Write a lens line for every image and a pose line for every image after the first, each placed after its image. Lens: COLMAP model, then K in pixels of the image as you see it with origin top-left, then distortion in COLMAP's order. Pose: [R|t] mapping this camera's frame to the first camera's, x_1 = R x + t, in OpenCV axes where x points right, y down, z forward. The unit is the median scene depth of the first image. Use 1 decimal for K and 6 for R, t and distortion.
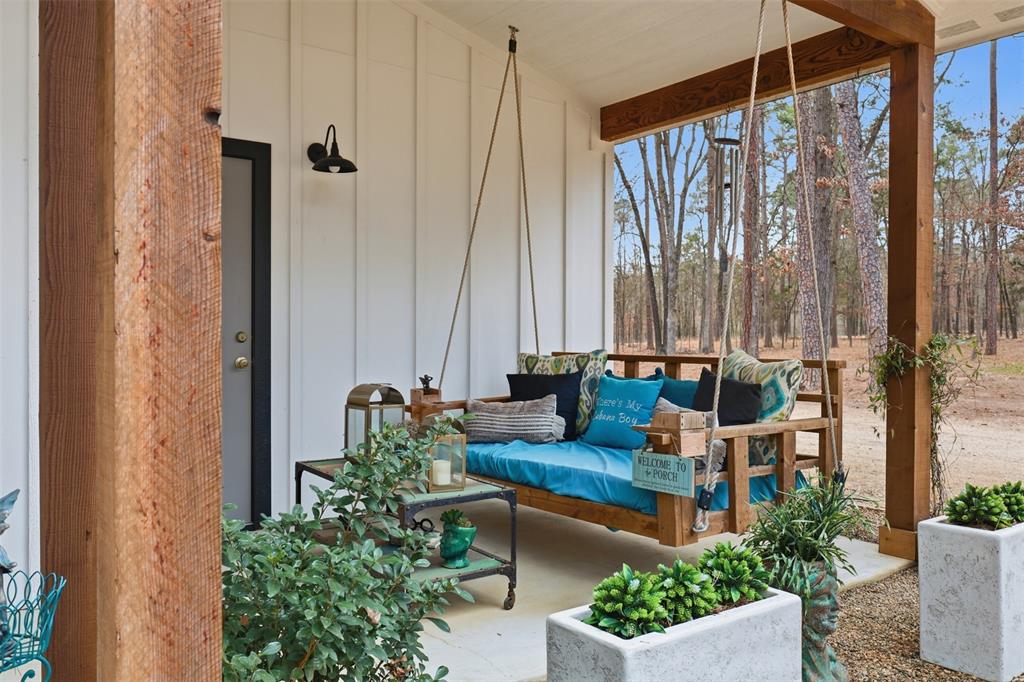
lens RADIAL K [[806.4, 0, 511.2], [0, 806.4, 342.2], [0, 0, 1]] dist [0.001223, -0.000038]
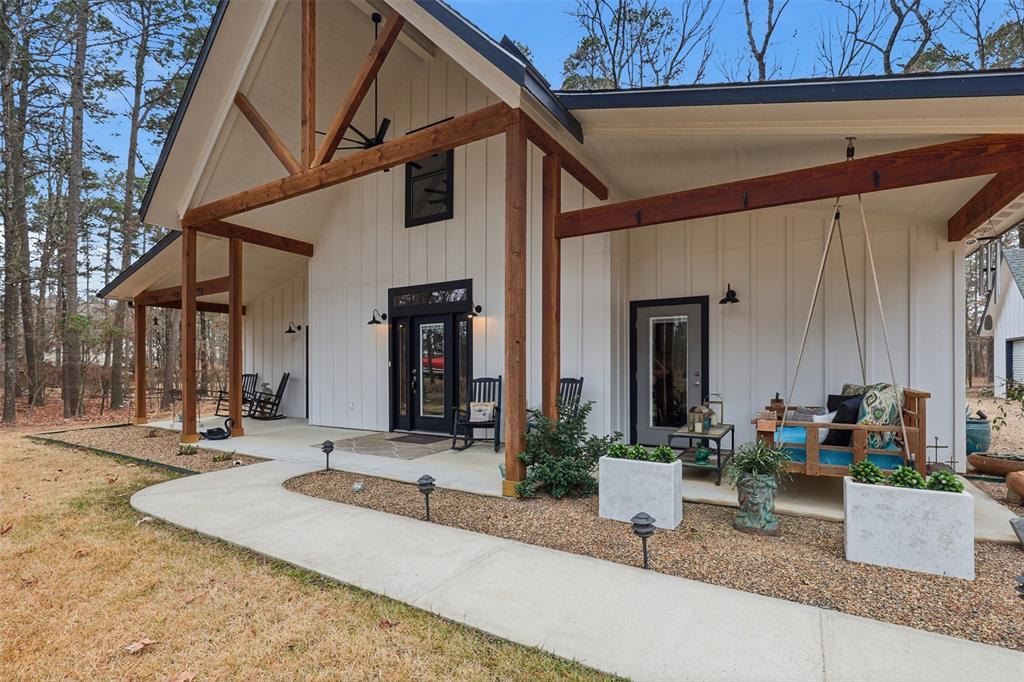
lens RADIAL K [[466.1, 0, 508.1], [0, 466.1, 368.7], [0, 0, 1]] dist [-0.002481, 0.000132]
pose [[0.381338, -0.001608, -0.924434, 0.776986], [0.002093, 0.999997, -0.000876, -0.022066], [0.924433, -0.001601, 0.381340, -0.110063]]
